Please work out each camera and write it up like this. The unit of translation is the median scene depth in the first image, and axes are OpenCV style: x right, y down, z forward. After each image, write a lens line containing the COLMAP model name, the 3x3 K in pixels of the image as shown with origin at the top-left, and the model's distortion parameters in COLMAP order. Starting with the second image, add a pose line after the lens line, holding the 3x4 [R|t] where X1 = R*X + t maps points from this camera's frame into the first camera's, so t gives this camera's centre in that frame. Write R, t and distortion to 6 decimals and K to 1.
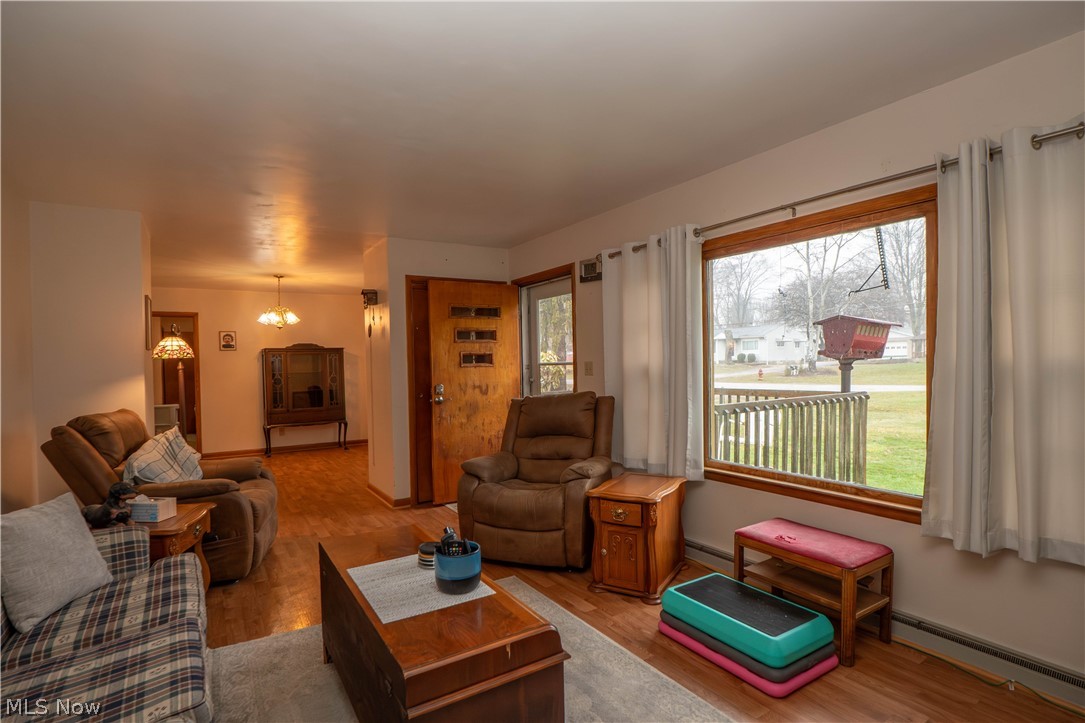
lens RADIAL K [[531.5, 0, 528.9], [0, 531.5, 368.0], [0, 0, 1]] dist [-0.033890, 0.001113]
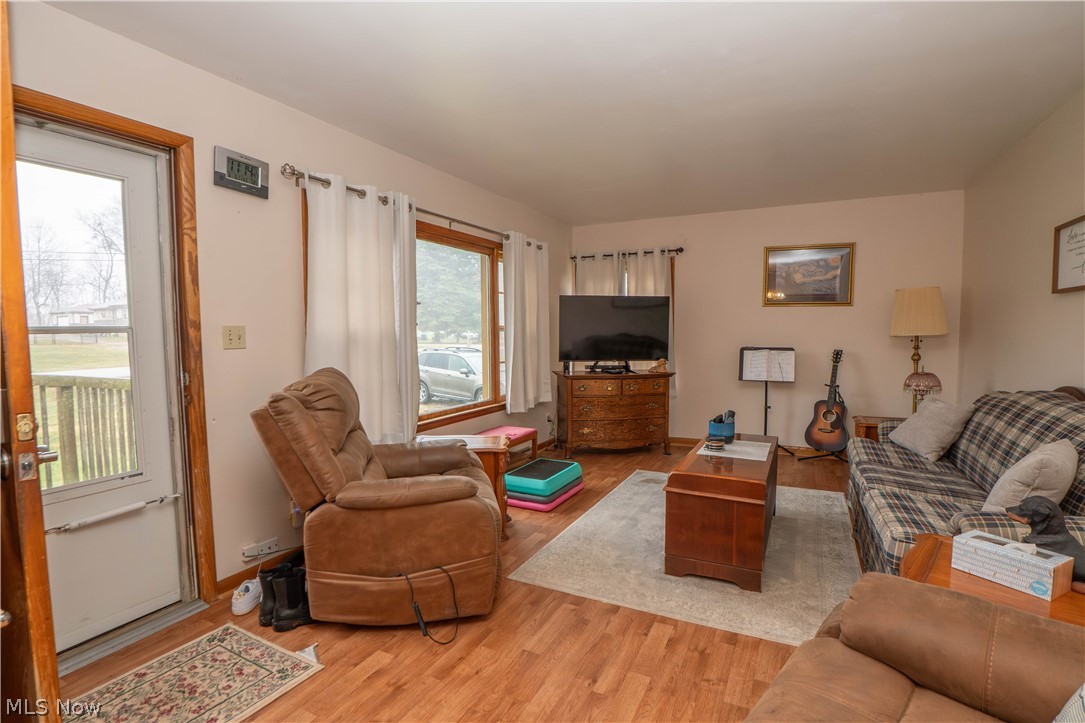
lens RADIAL K [[531.5, 0, 528.9], [0, 531.5, 368.0], [0, 0, 1]] dist [-0.033890, 0.001113]
pose [[-0.511025, -0.036578, 0.858787, -0.613590], [0.028483, 0.997825, 0.059449, 0.010076], [-0.859094, 0.054840, -0.508871, 1.123502]]
